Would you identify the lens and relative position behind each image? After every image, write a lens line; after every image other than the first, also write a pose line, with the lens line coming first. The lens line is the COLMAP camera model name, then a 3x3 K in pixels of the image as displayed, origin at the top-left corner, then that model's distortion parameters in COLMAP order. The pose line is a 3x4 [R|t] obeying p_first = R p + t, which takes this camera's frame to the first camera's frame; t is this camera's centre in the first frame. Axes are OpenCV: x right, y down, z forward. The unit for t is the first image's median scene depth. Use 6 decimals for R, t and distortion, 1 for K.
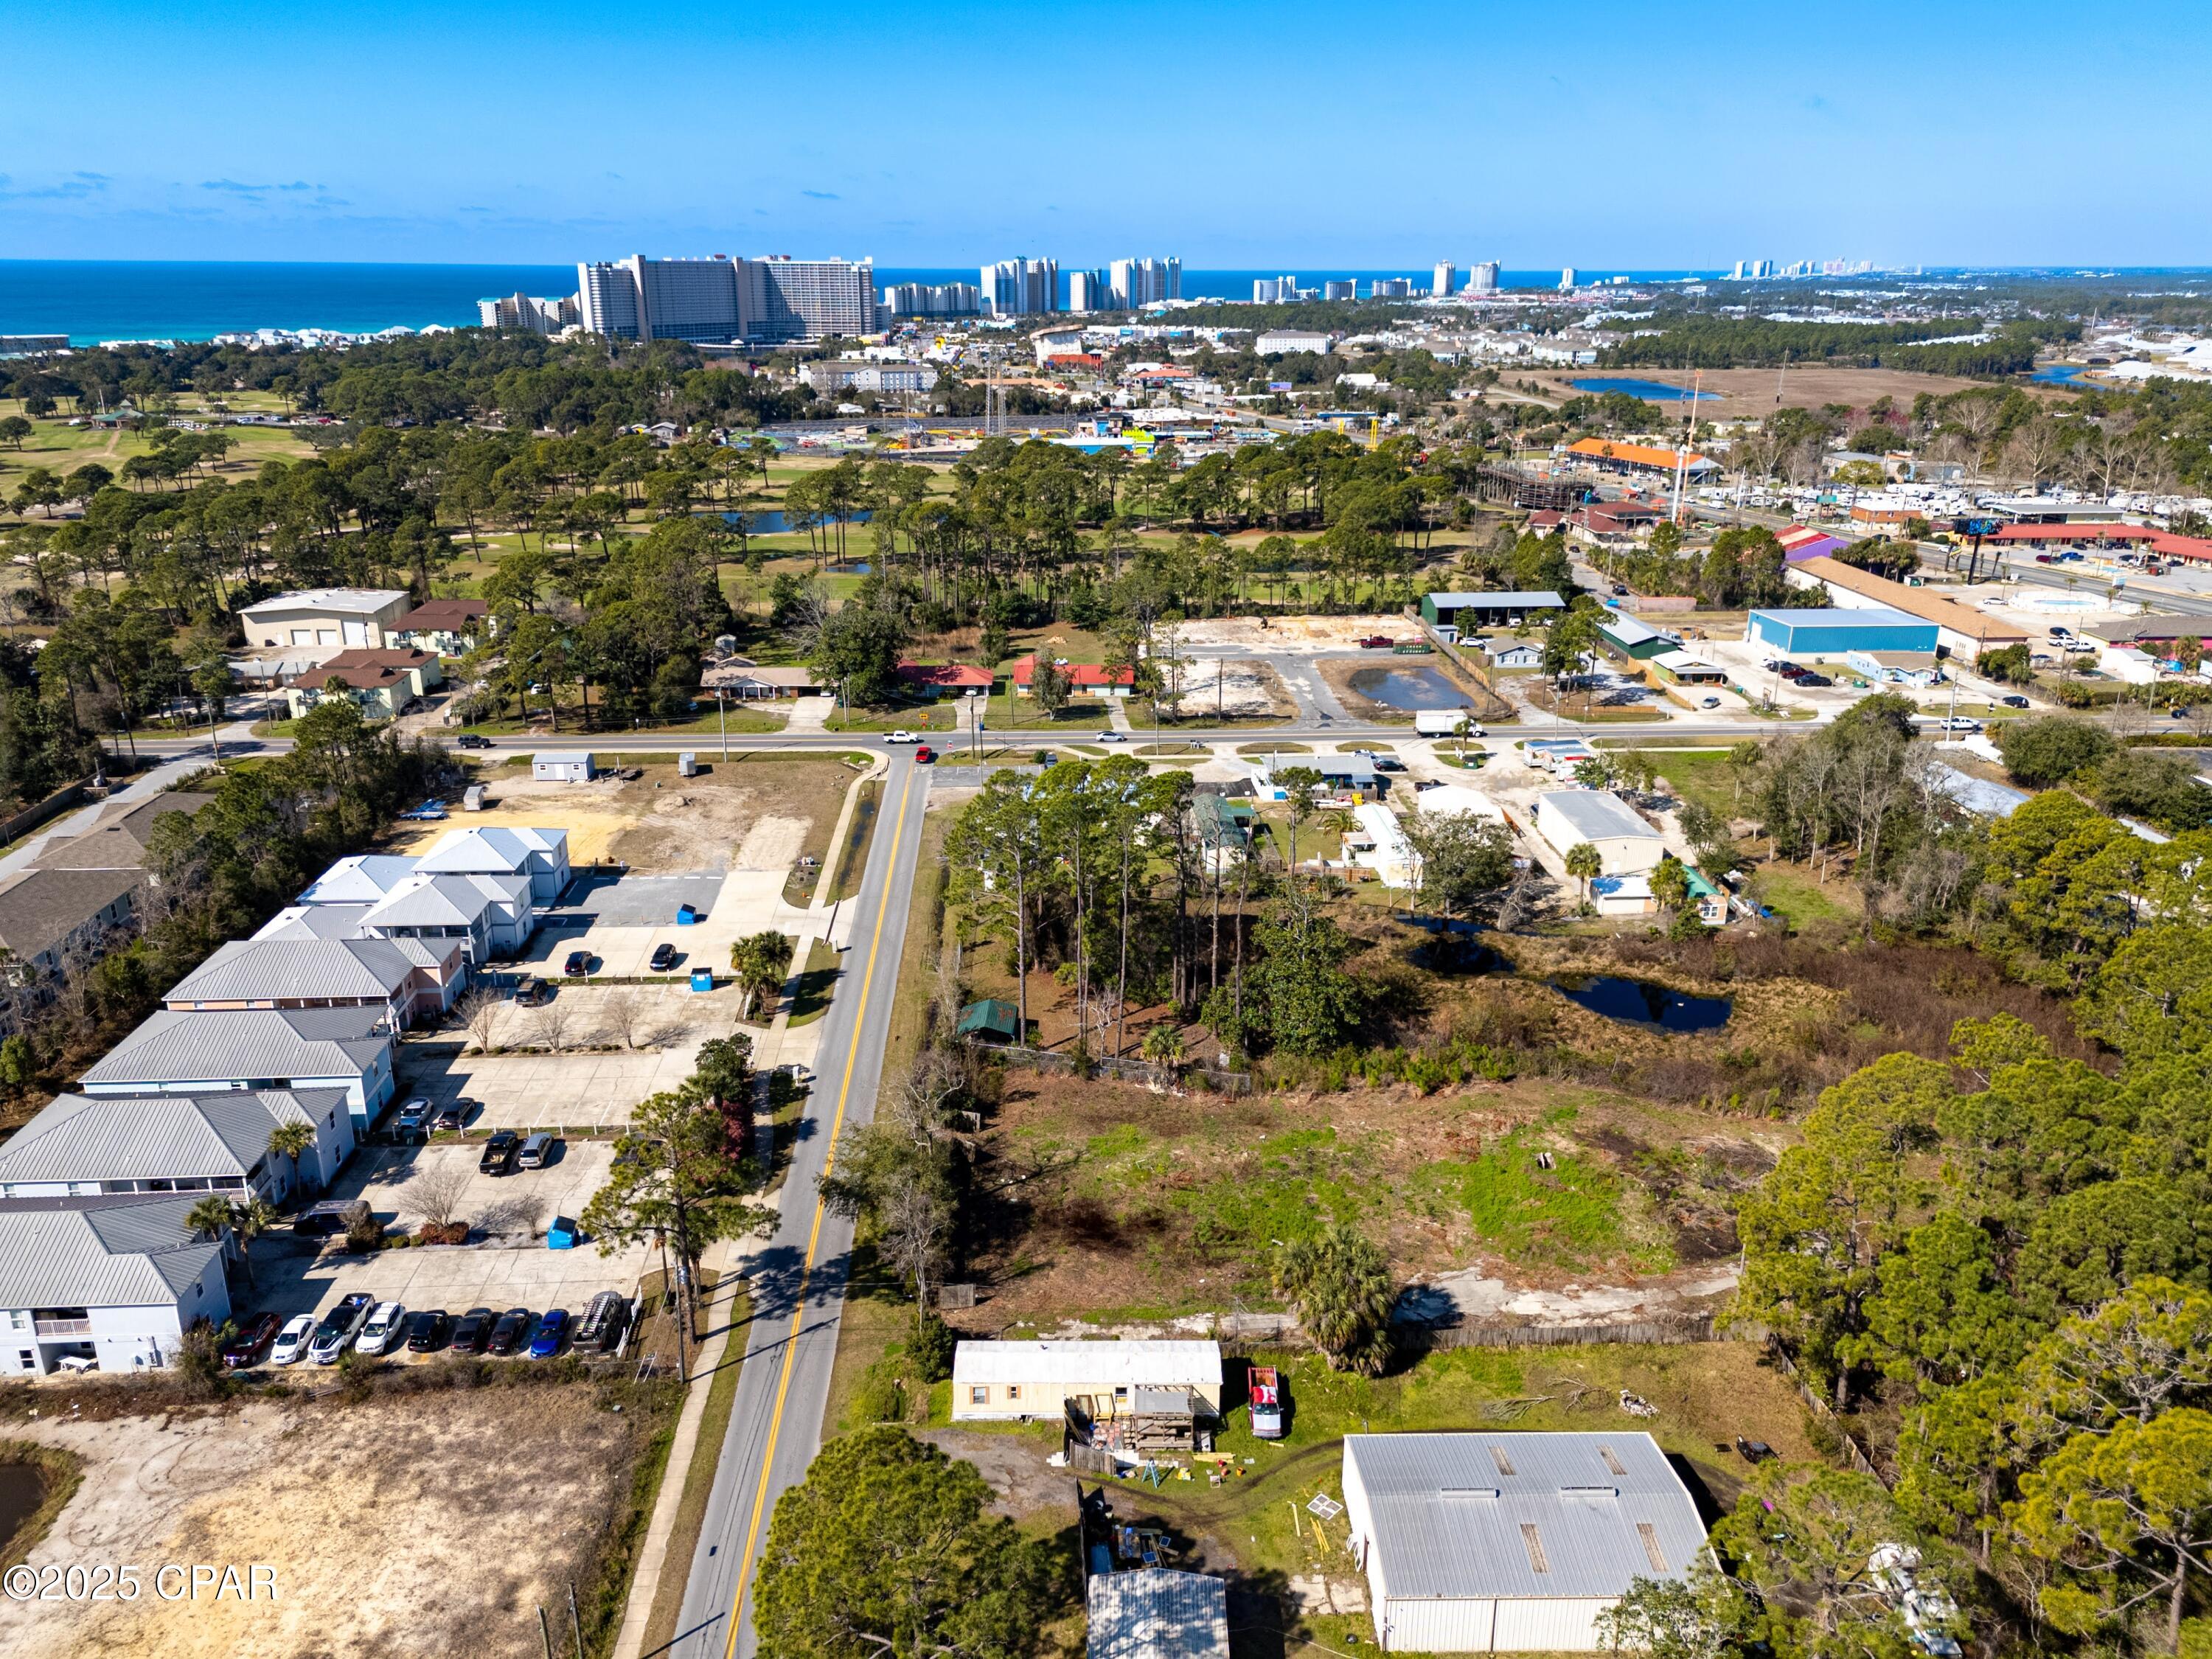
lens RADIAL K [[1603.8, 0, 1097.4], [0, 1603.8, 875.5], [0, 0, 1]] dist [0.077787, -0.088876]
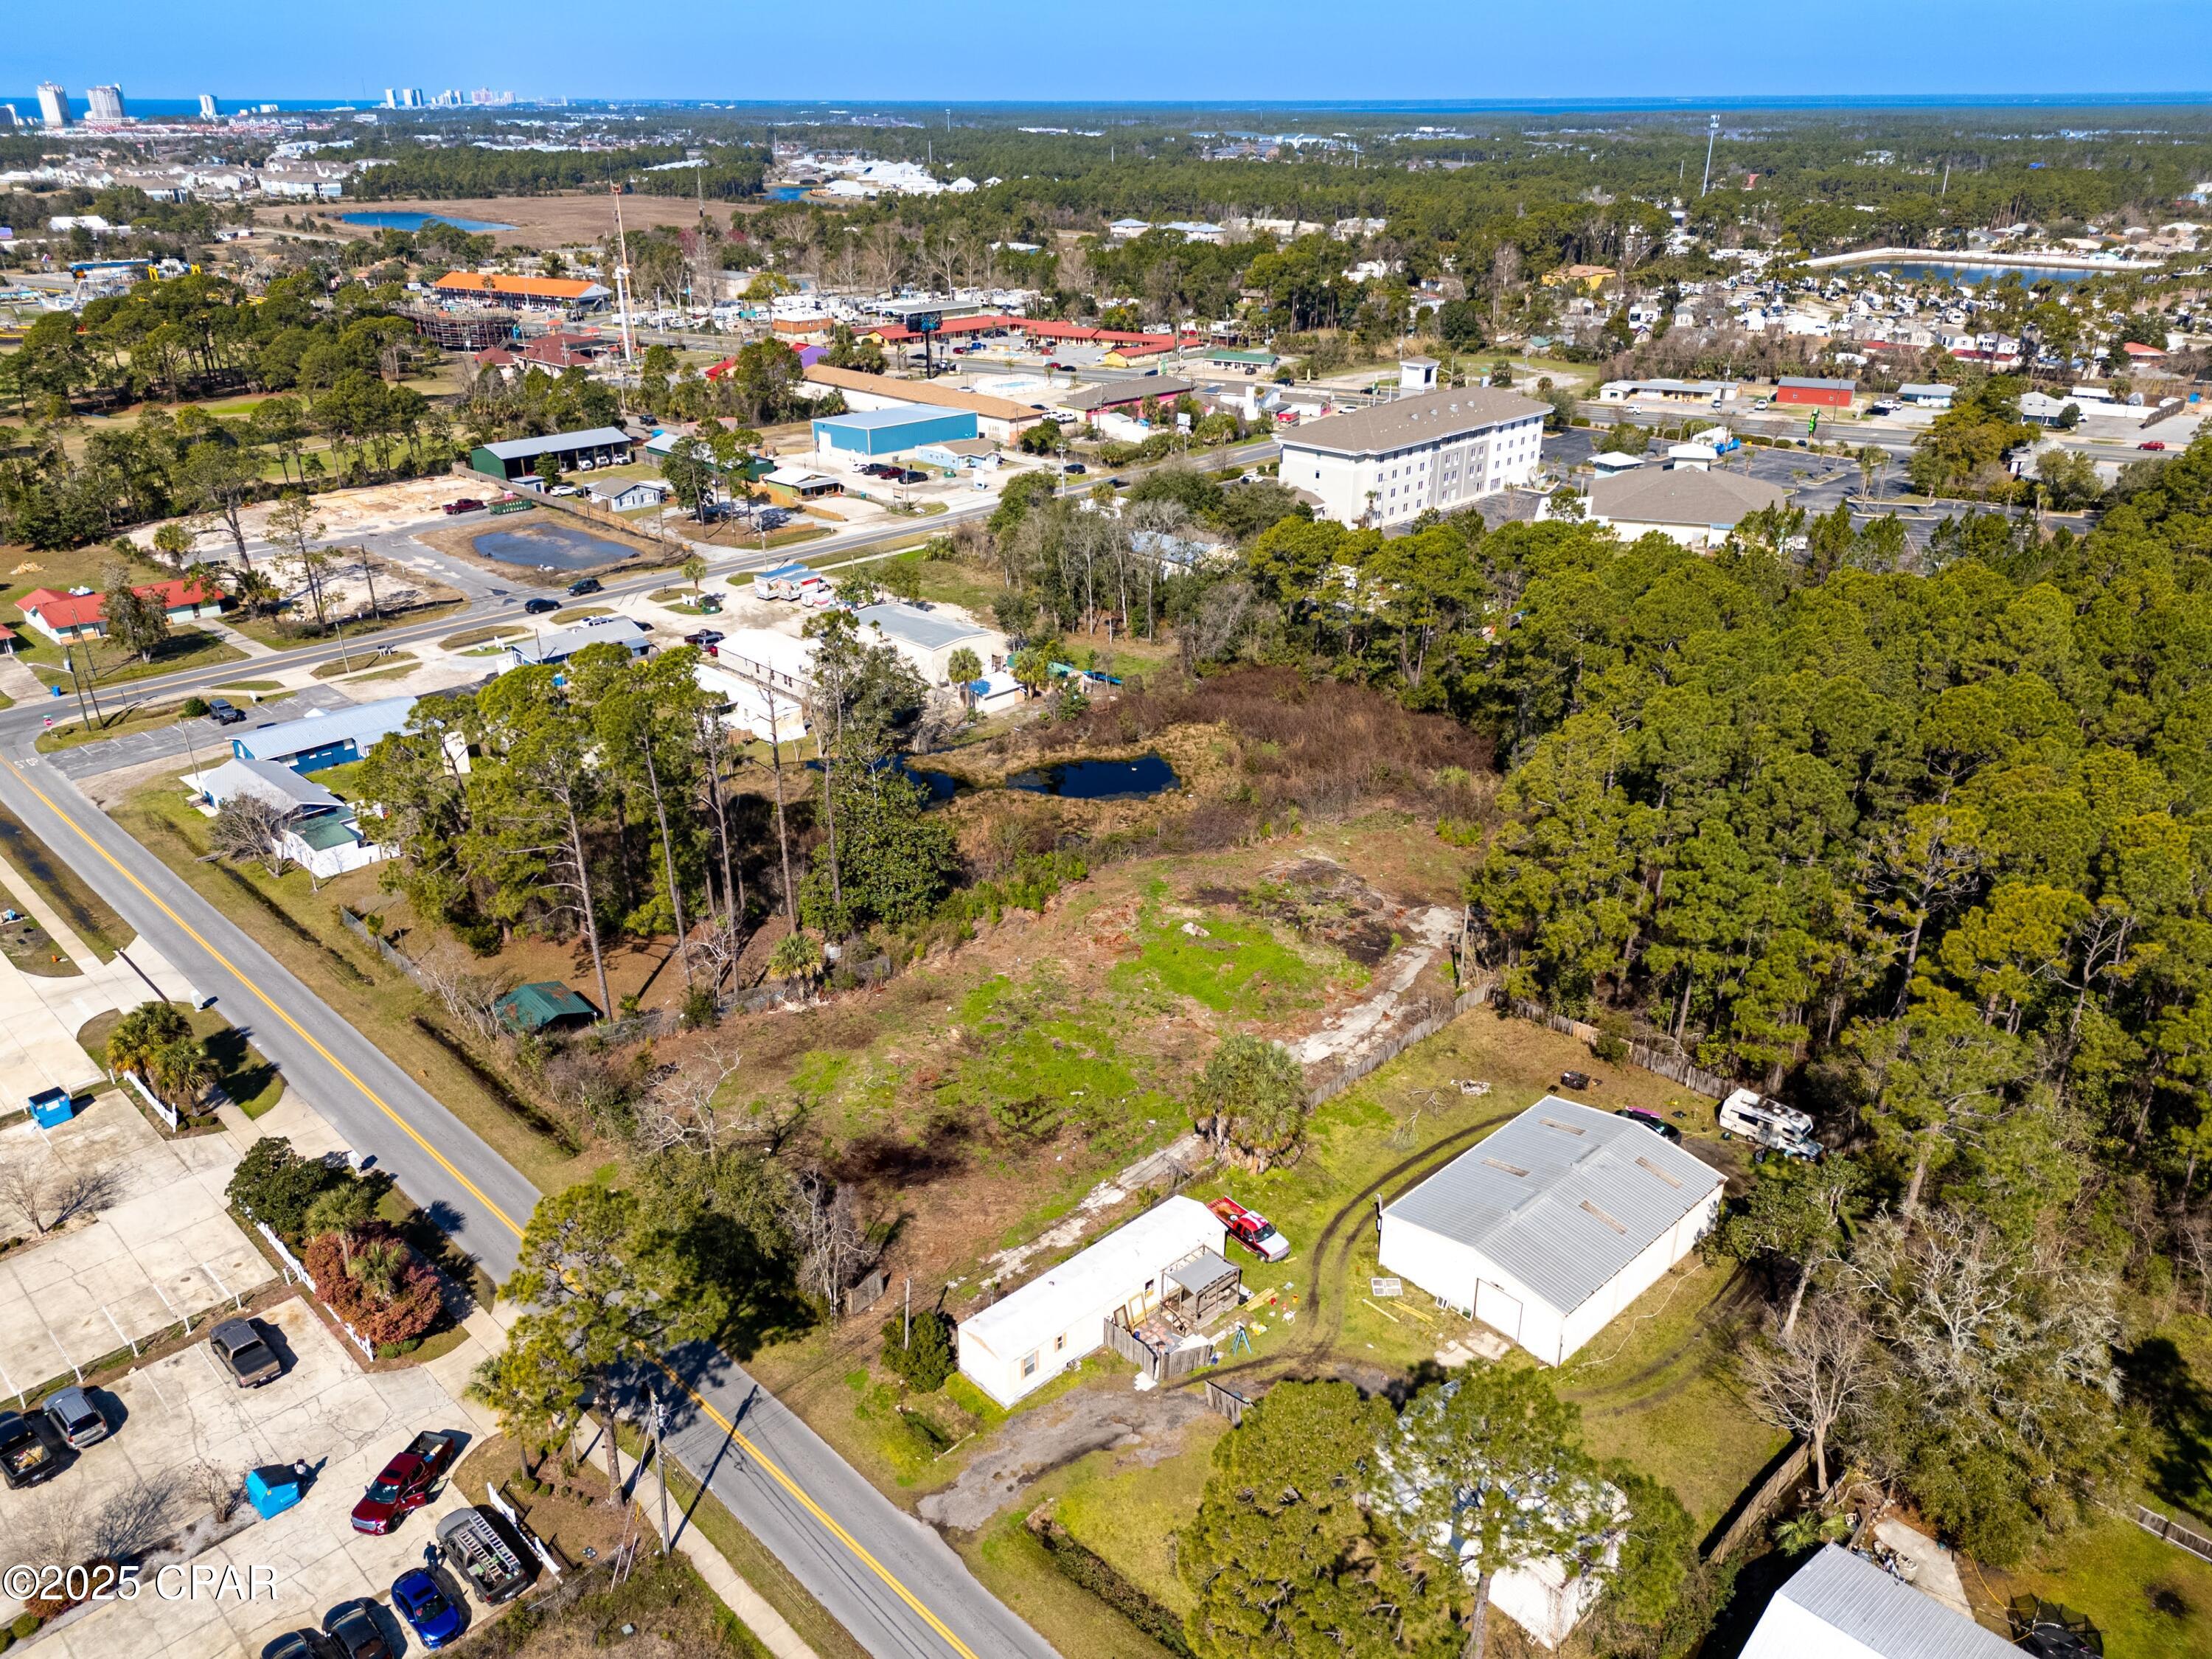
lens RADIAL K [[1623.3, 0, 1106.0], [0, 1623.3, 829.5], [0, 0, 1]] dist [0.065526, -0.054399]
pose [[0.738804, -0.278898, 0.613502, -0.276486], [0.241622, 0.959446, 0.145194, -0.036263], [-0.629116, 0.040966, 0.776231, 0.164177]]
